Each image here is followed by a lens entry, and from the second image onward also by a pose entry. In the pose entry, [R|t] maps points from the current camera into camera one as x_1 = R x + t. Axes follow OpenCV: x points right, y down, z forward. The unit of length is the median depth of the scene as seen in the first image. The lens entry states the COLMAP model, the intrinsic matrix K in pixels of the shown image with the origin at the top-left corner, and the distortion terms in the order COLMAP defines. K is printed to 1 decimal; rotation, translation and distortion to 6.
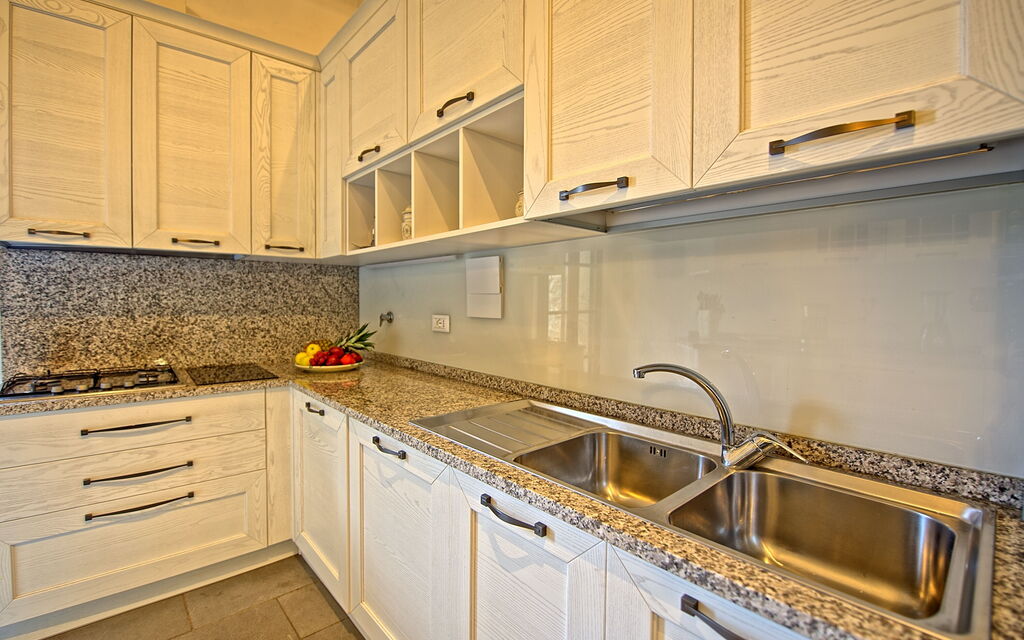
lens RADIAL K [[451.1, 0, 532.3], [0, 451.1, 320.7], [0, 0, 1]] dist [0.001483, -0.006405]
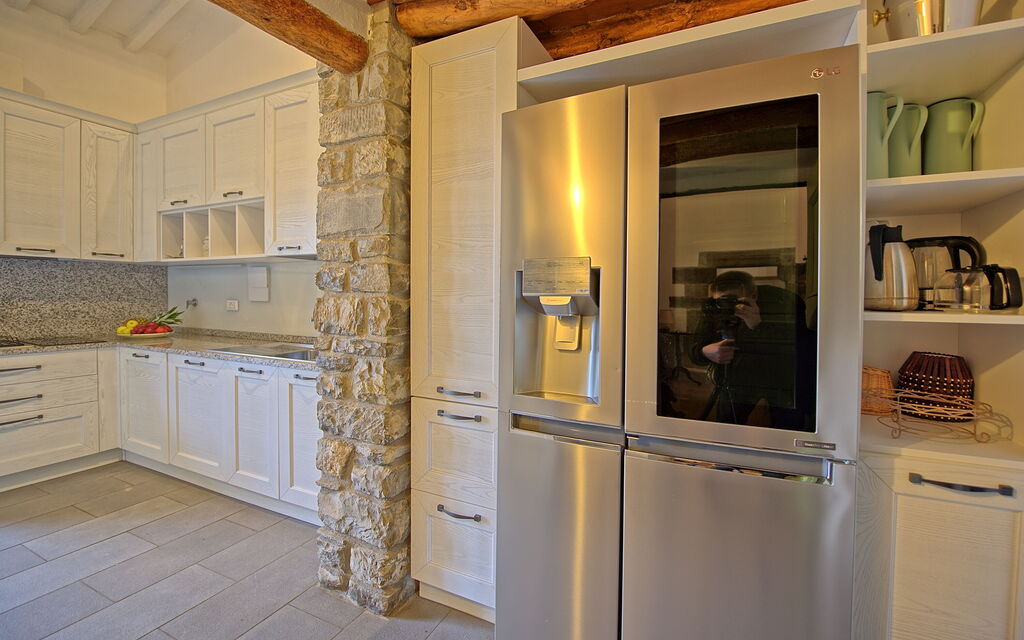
lens RADIAL K [[422.4, 0, 531.3], [0, 422.4, 308.7], [0, 0, 1]] dist [-0.002475, -0.005473]
pose [[0.932884, -0.006545, 0.360119, 0.246690], [0.009785, 0.999926, -0.007175, 0.038264], [-0.360045, 0.010217, 0.932879, -0.778786]]
